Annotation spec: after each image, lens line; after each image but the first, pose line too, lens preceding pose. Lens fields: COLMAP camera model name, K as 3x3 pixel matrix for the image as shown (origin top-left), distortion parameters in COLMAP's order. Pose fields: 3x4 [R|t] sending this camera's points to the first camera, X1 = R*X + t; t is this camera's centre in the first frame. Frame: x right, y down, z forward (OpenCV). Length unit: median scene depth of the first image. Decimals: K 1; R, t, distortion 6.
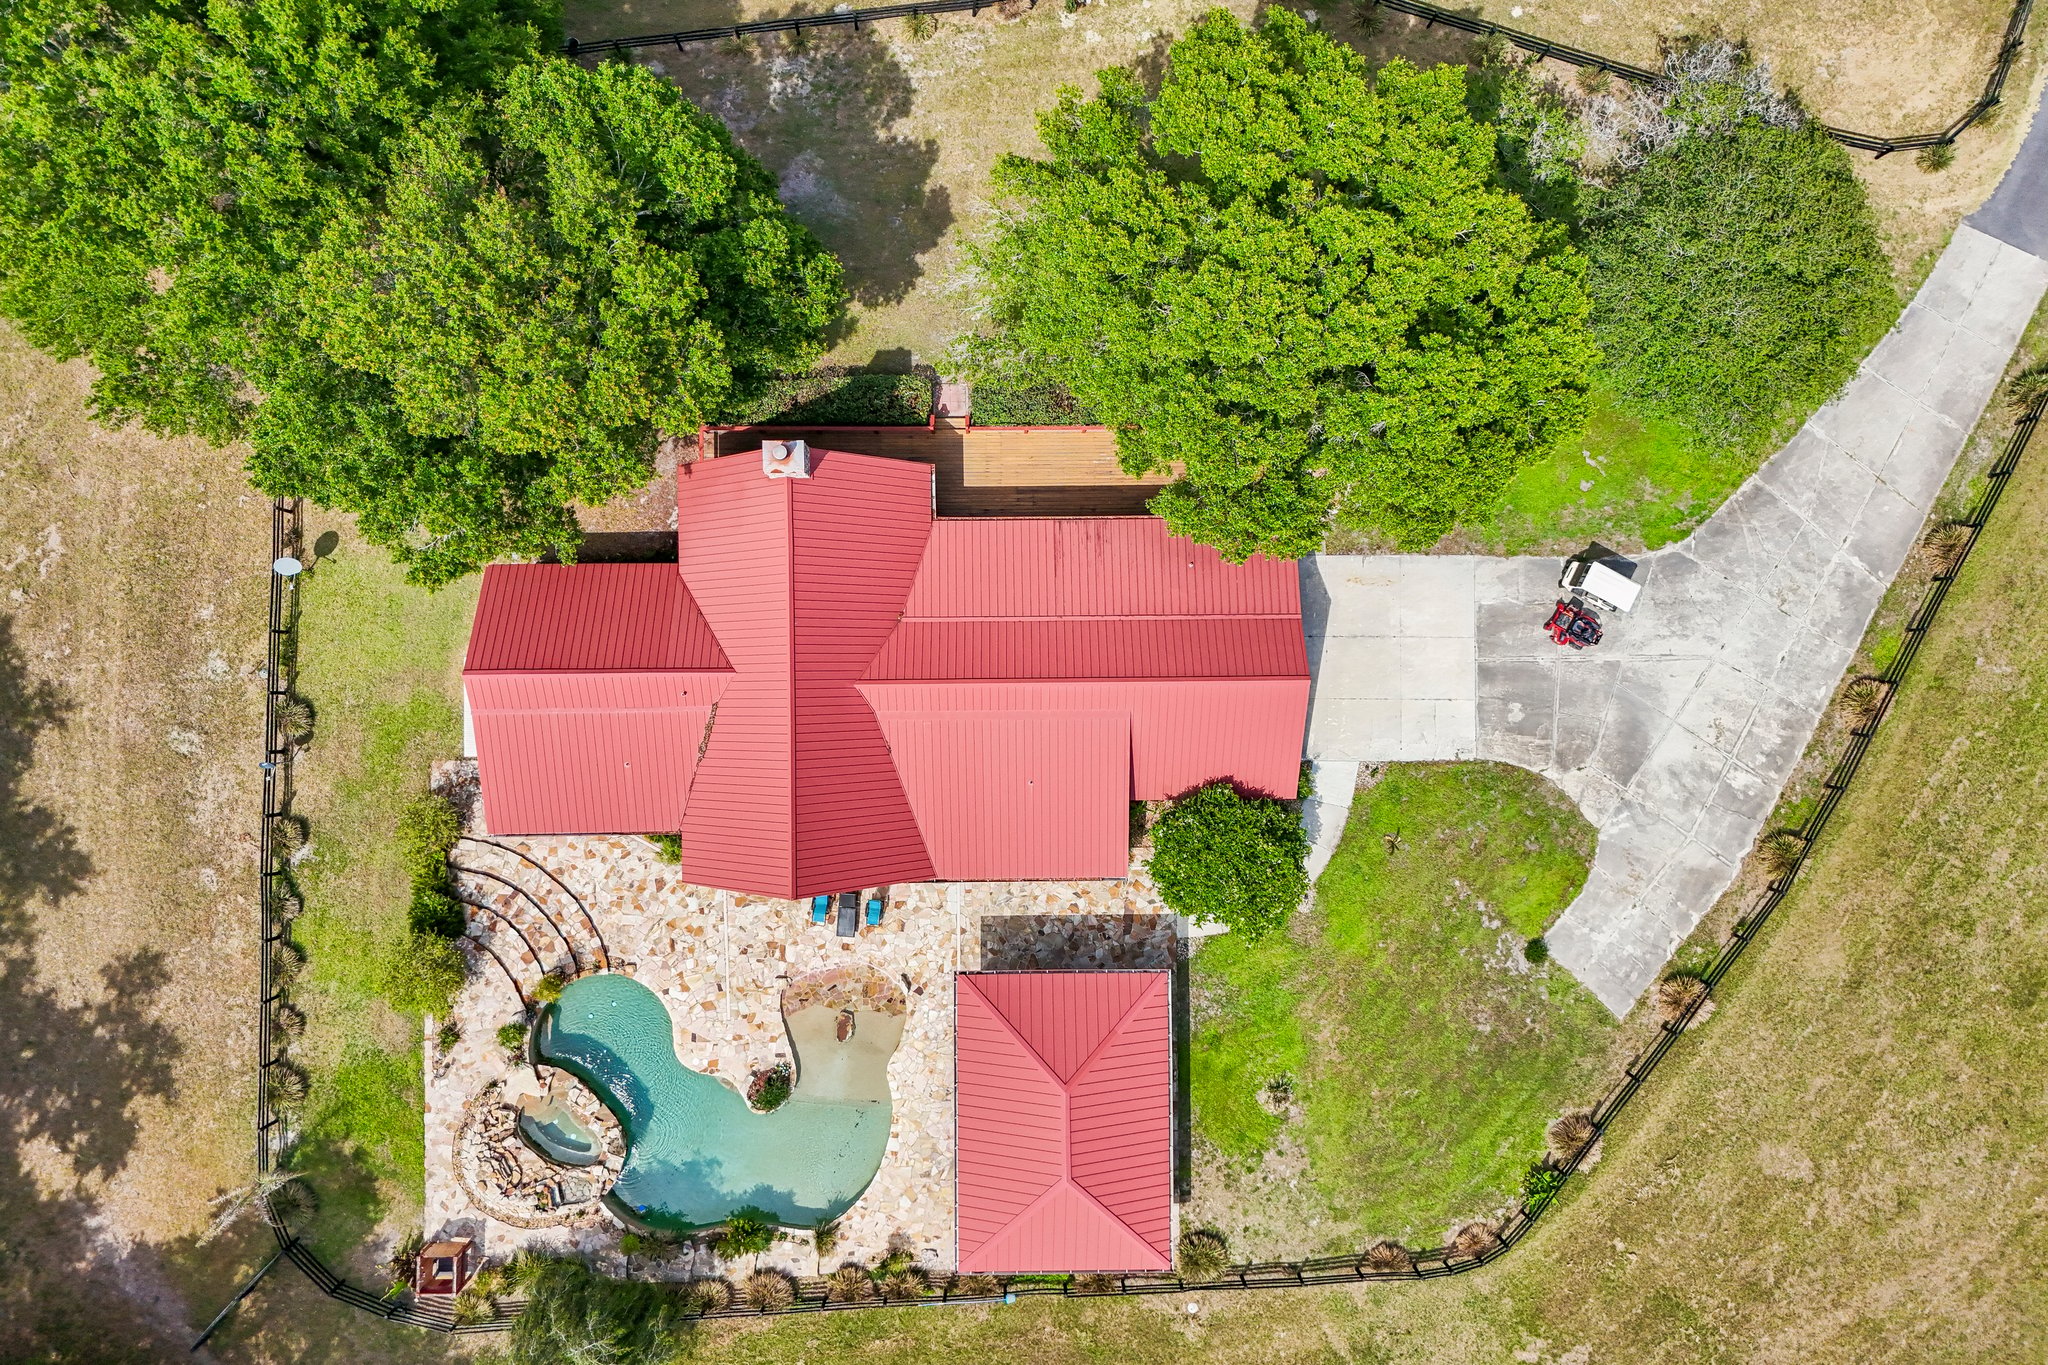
lens RADIAL K [[1542.5, 0, 1021.4], [0, 1542.5, 686.9], [0, 0, 1]] dist [0.050847, -0.002920]
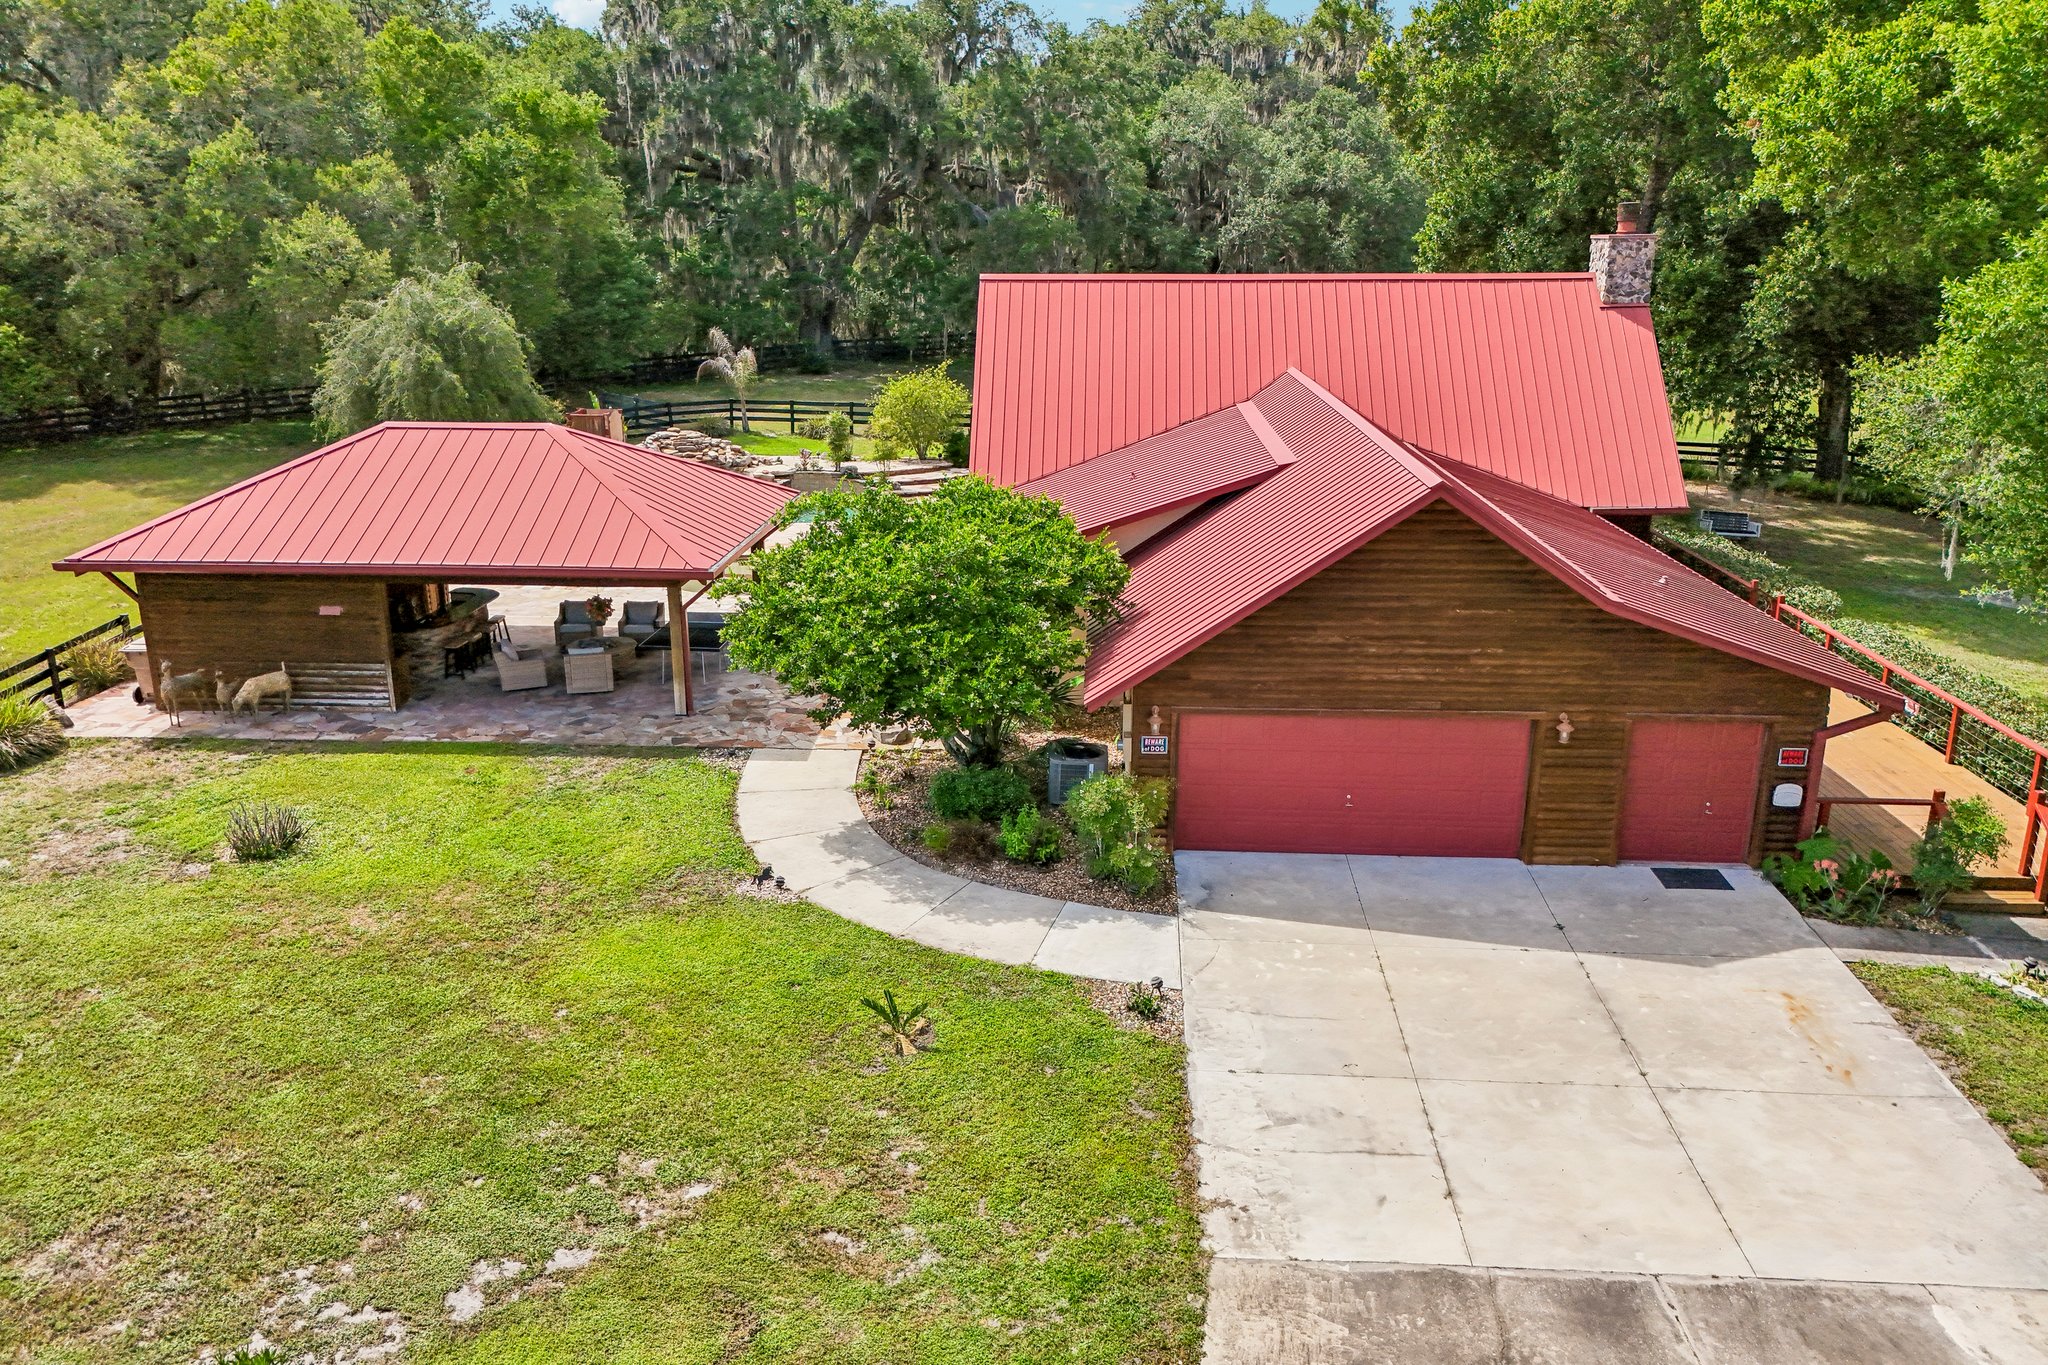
lens RADIAL K [[1510.6, 0, 1021.4], [0, 1510.6, 676.1], [0, 0, 1]] dist [0.070063, -0.062348]
pose [[-0.065366, 0.267262, -0.961404, 0.498173], [-0.997850, -0.022127, 0.061693, 0.063439], [-0.004785, 0.963370, 0.268134, 0.874199]]
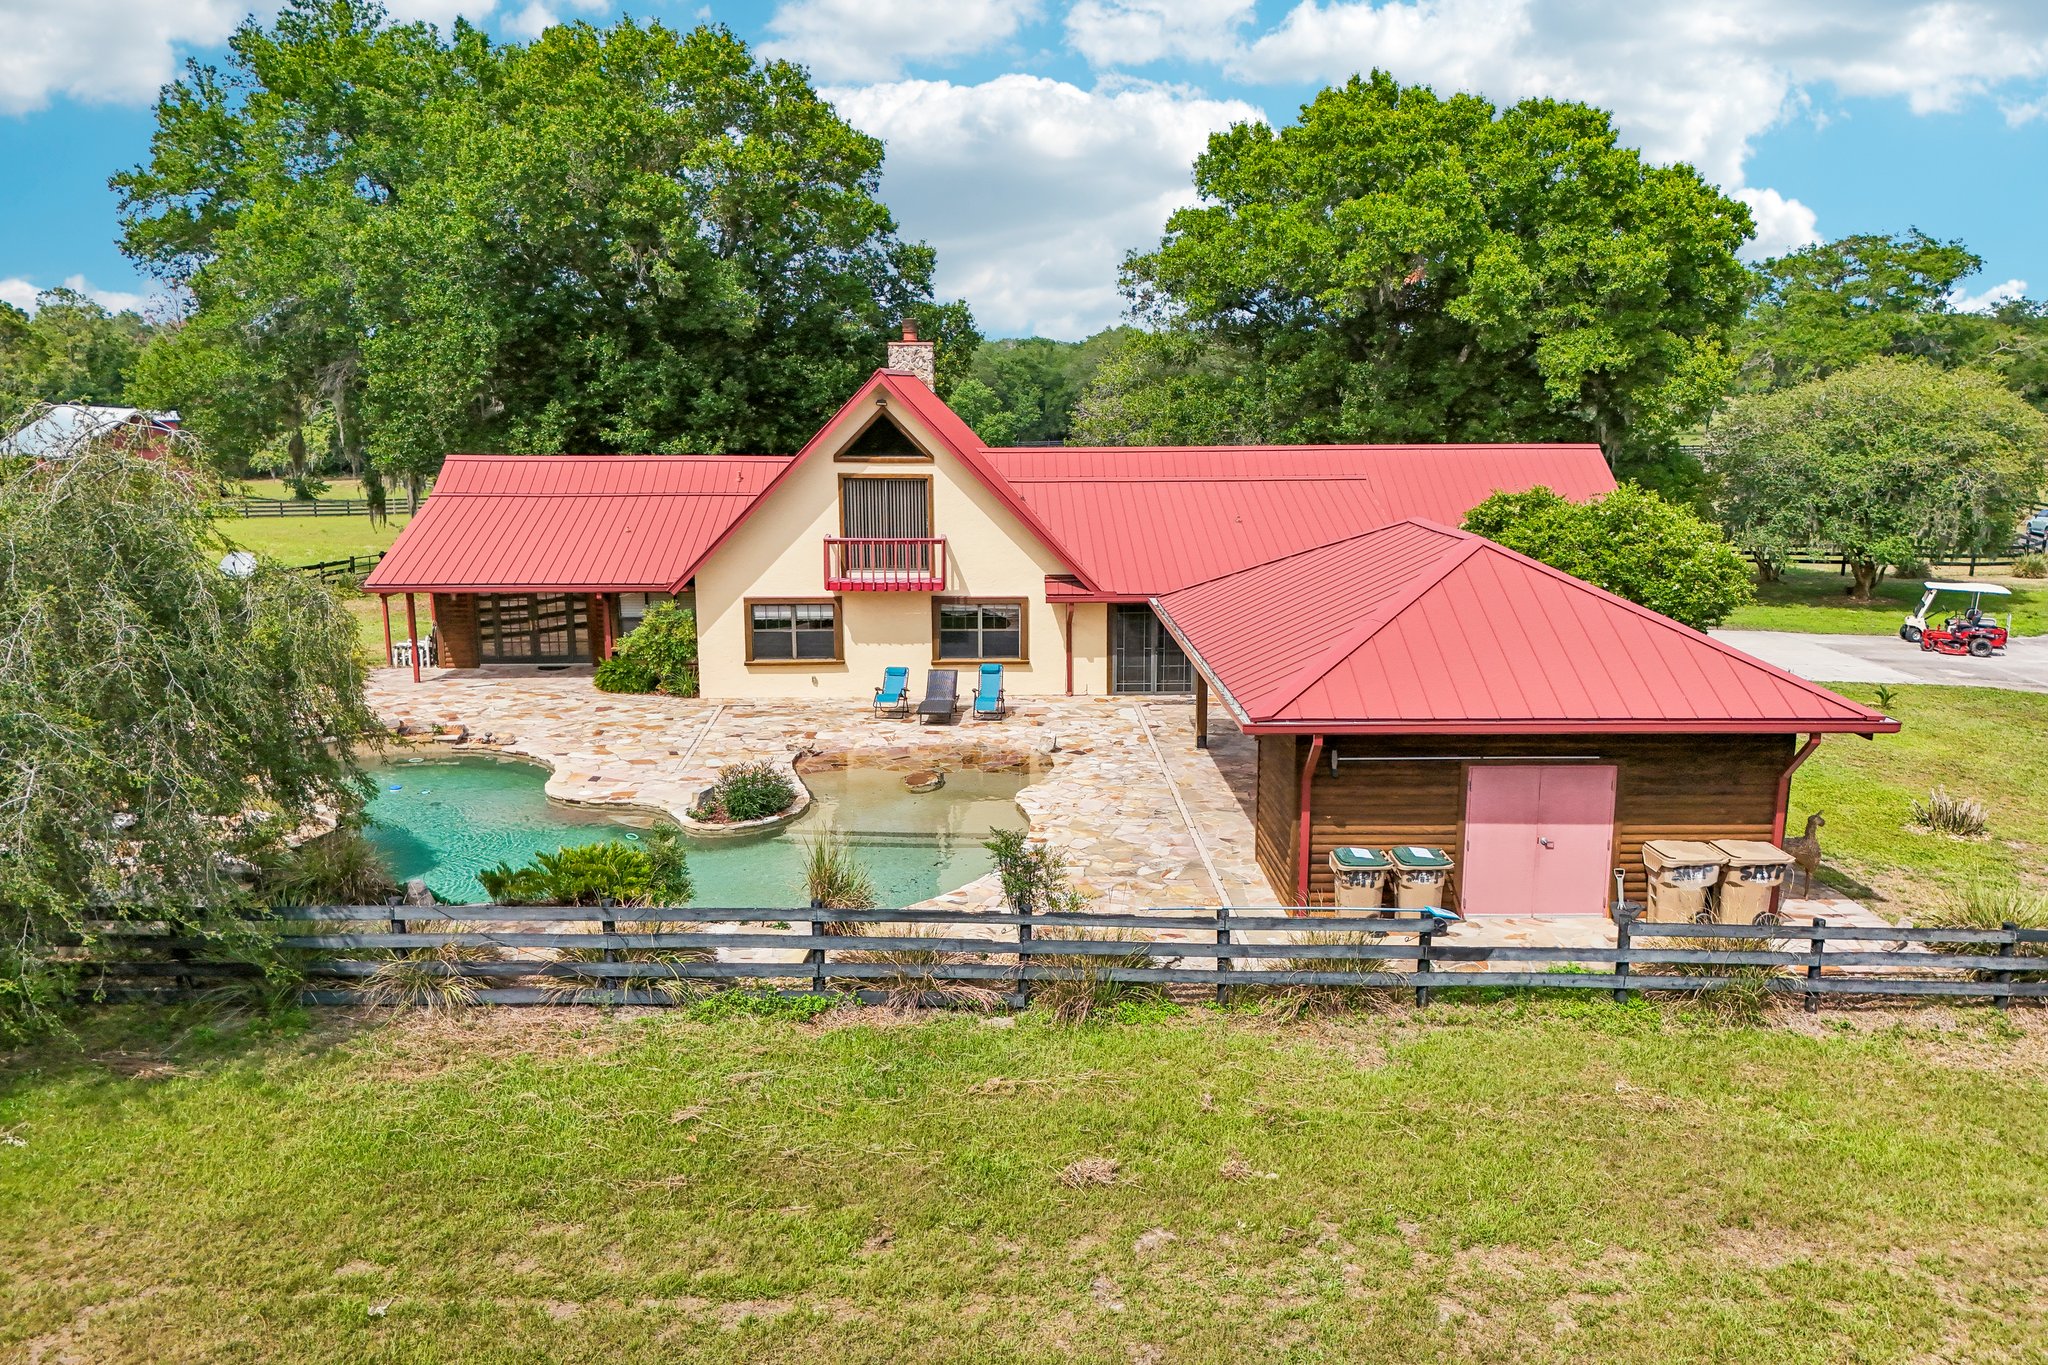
lens RADIAL K [[1510.6, 0, 1024.8], [0, 1510.6, 677.1], [0, 0, 1]] dist [0.070063, -0.062348]
pose [[0.999661, -0.021761, 0.014279, -0.089937], [0.018177, 0.191054, -0.981411, 0.664915], [0.018629, 0.981338, 0.191385, 0.887900]]
